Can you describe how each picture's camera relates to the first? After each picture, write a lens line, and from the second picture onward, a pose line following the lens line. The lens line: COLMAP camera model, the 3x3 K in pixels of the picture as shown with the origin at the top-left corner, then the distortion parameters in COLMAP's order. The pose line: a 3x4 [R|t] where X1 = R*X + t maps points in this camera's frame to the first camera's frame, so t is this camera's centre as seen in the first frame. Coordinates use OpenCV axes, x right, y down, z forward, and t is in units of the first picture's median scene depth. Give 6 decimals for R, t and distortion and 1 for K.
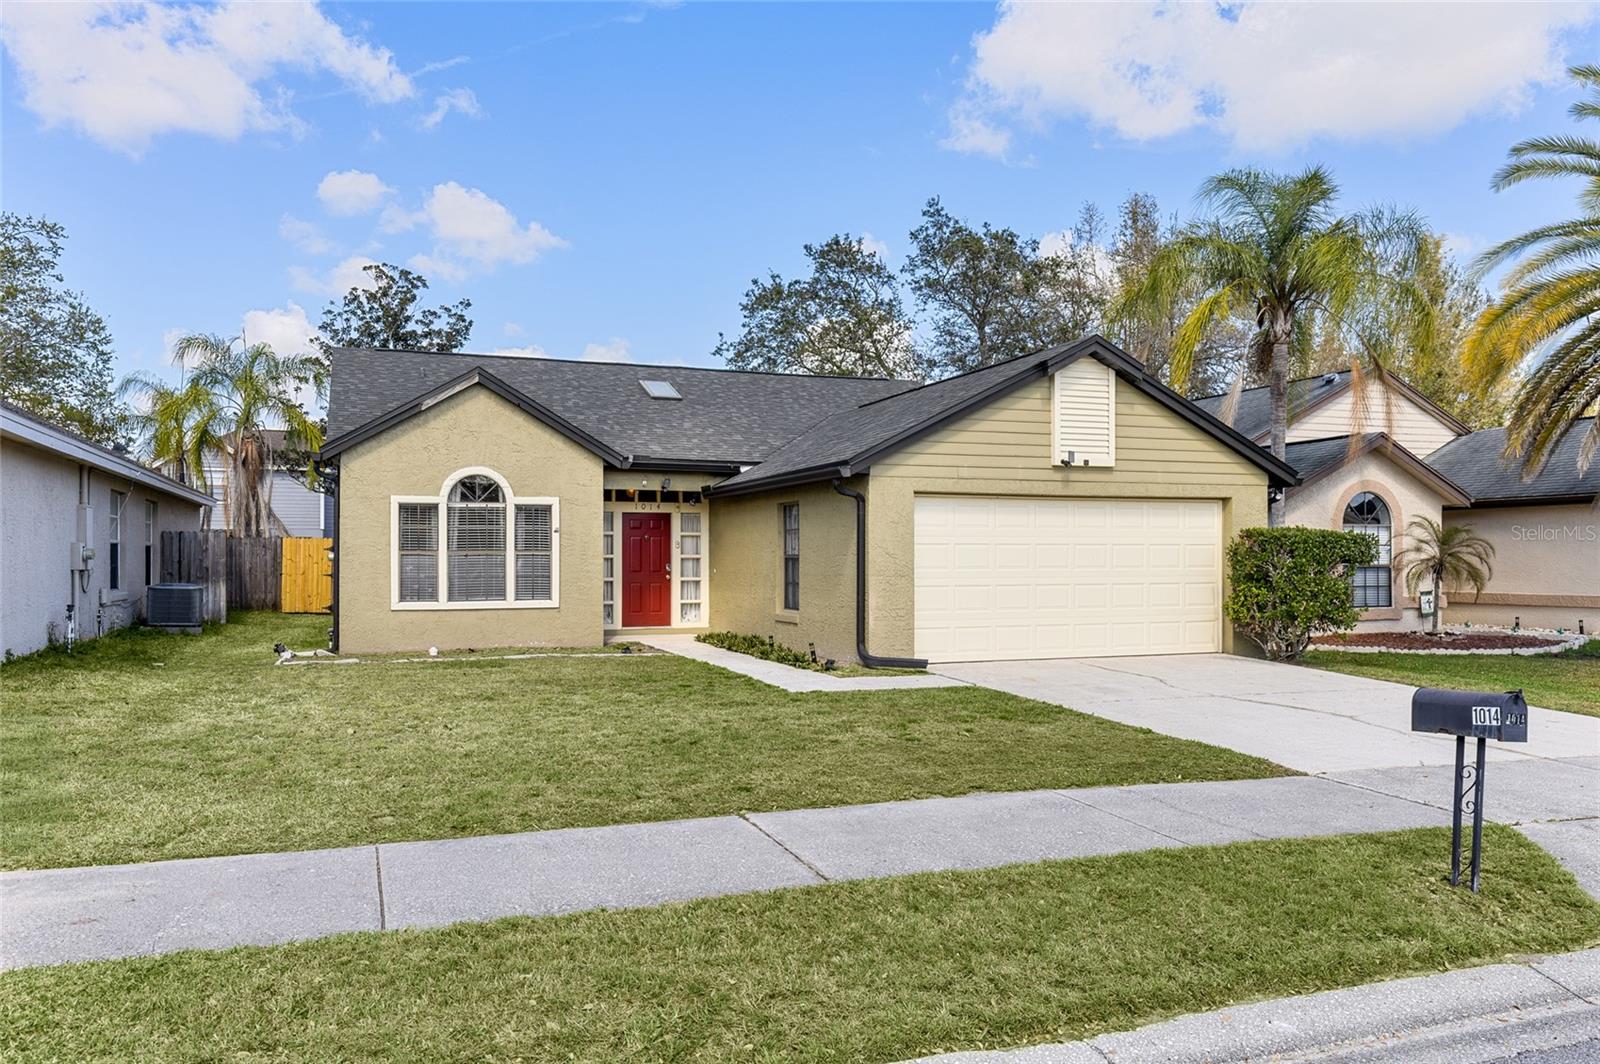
lens RADIAL K [[1180.8, 0, 808.9], [0, 1180.8, 533.1], [0, 0, 1]] dist [-0.003419, 0.007623]
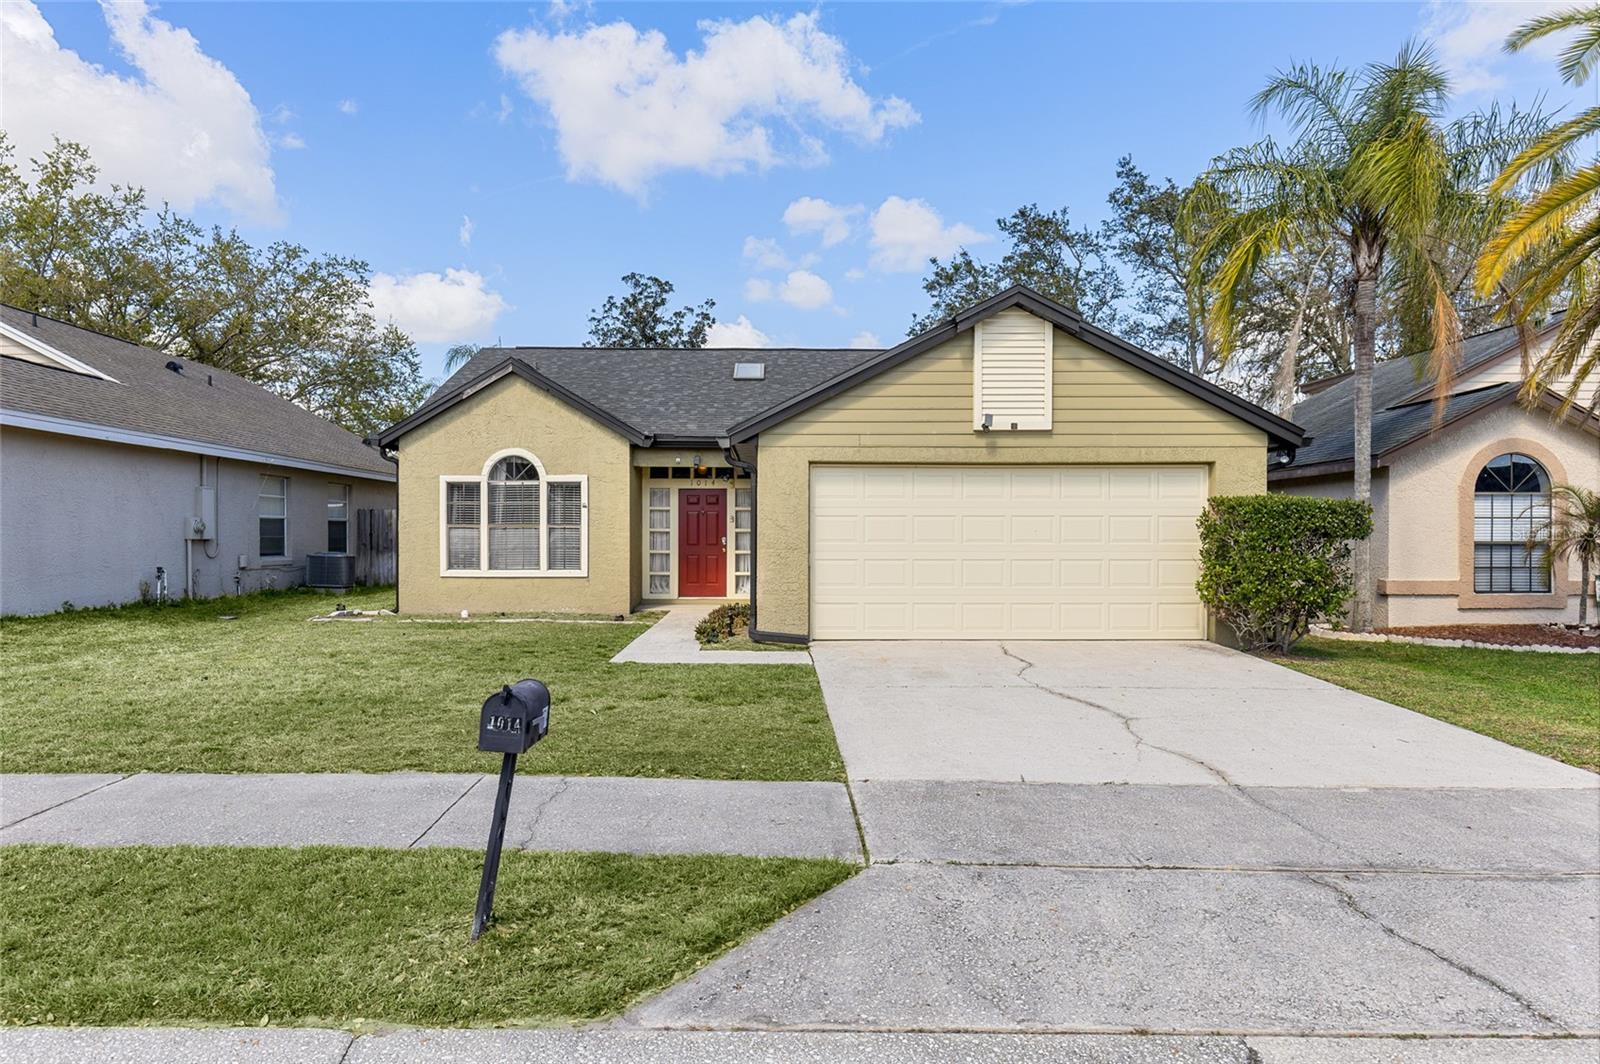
lens RADIAL K [[1105.2, 0, 789.2], [0, 1105.2, 536.5], [0, 0, 1]] dist [-0.000855, -0.003833]
pose [[0.937091, 0.003017, -0.349073, 0.319174], [0.004540, 0.999773, 0.020829, 0.005956], [0.349057, -0.021104, 0.936864, 0.119142]]
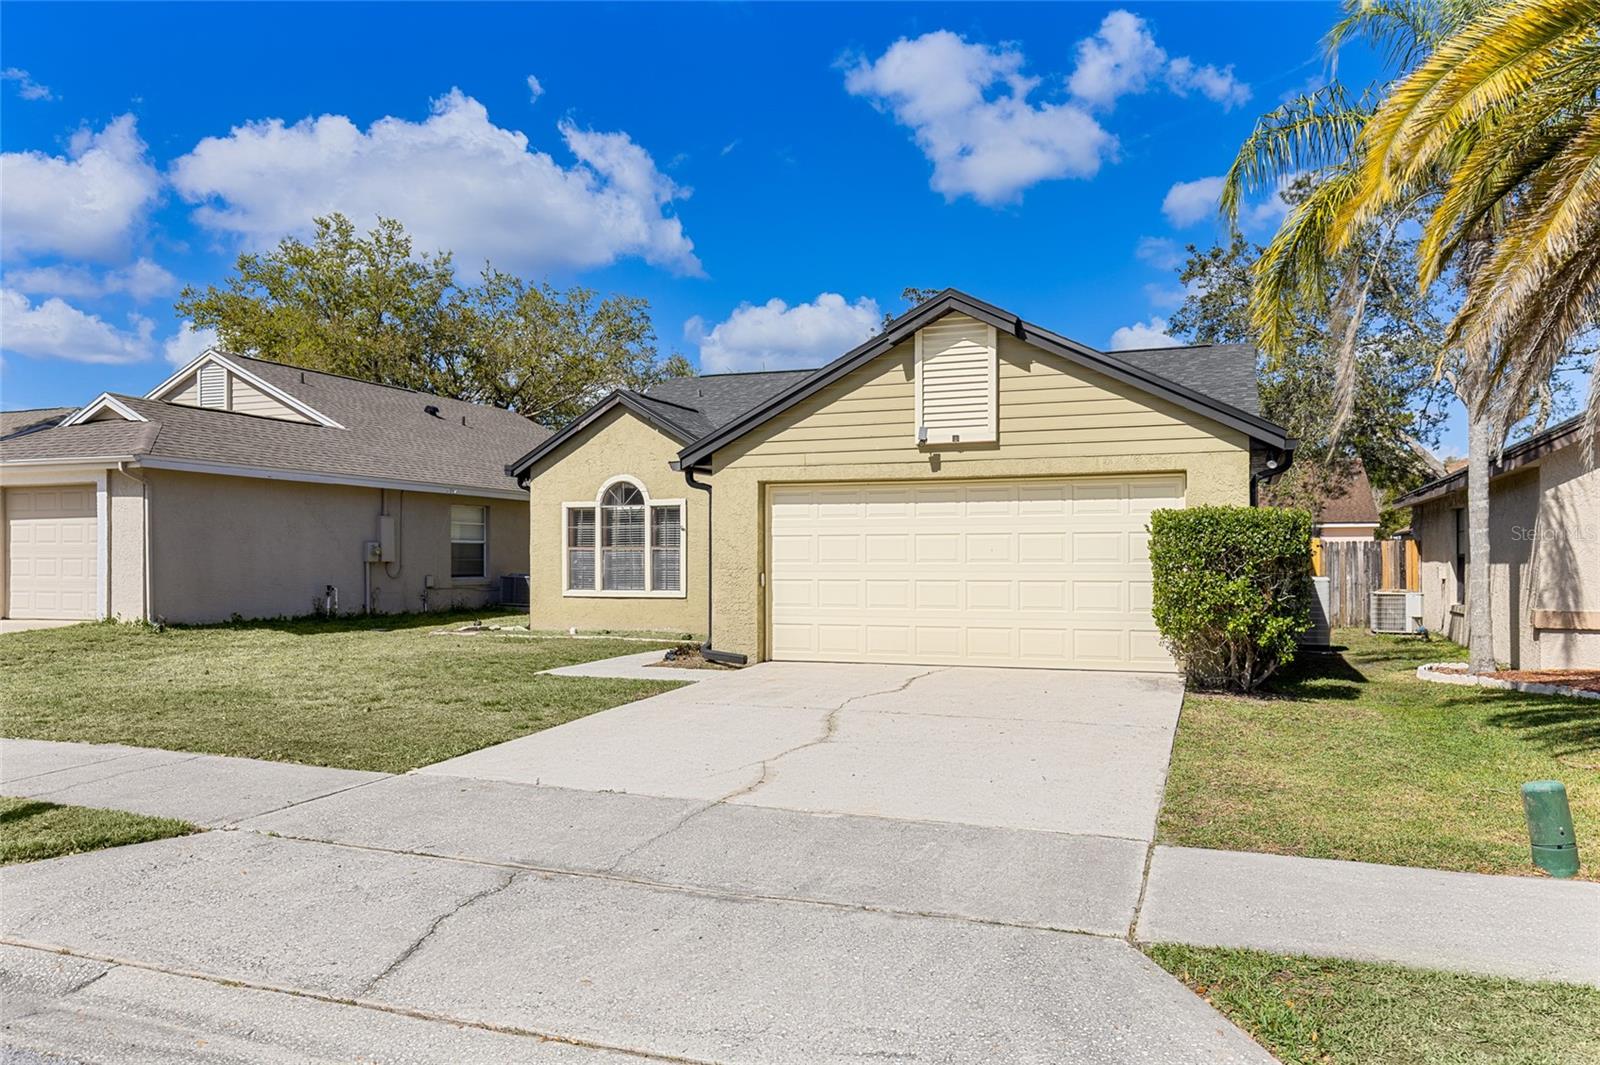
lens RADIAL K [[1180.8, 0, 816.6], [0, 1180.8, 533.0], [0, 0, 1]] dist [-0.003419, 0.007623]
pose [[0.754373, -0.014001, -0.656297, 0.622237], [0.012695, 0.999897, -0.006739, 0.011434], [0.656323, -0.003248, 0.754473, 0.245088]]
